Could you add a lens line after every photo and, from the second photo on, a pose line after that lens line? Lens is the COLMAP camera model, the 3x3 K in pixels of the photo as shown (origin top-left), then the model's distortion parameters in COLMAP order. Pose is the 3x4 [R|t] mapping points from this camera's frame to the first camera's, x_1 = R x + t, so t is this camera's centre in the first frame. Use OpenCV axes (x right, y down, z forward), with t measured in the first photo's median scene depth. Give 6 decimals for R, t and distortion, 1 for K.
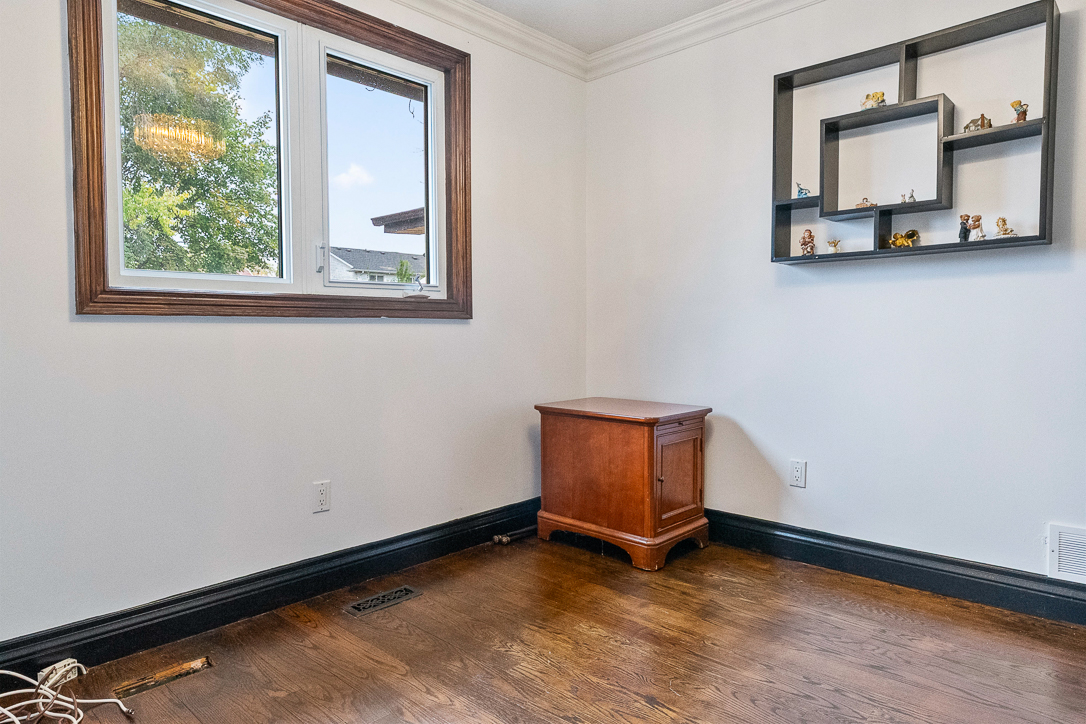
lens RADIAL K [[670.7, 0, 536.9], [0, 670.7, 360.0], [0, 0, 1]] dist [-0.001677, 0.002088]
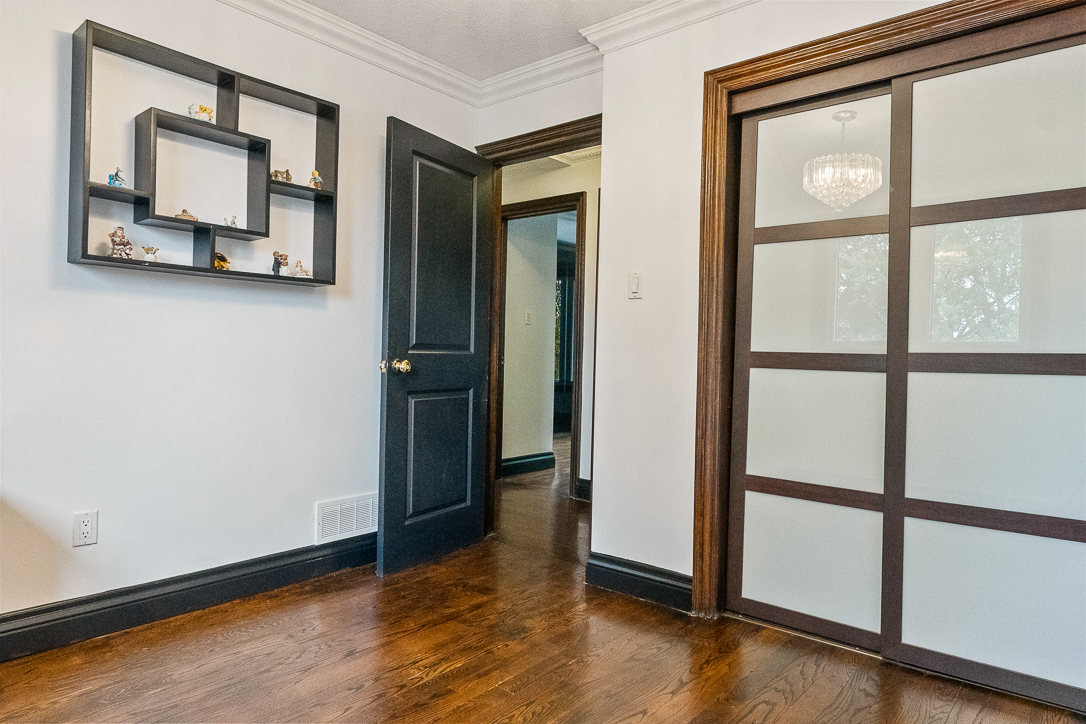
lens RADIAL K [[670.7, 0, 537.0], [0, 670.7, 361.4], [0, 0, 1]] dist [-0.001677, 0.002088]
pose [[-0.053138, -0.001243, 0.998586, -0.487157], [0.023709, 0.999716, 0.002506, -0.019389], [-0.998306, 0.023808, -0.053093, 0.573451]]
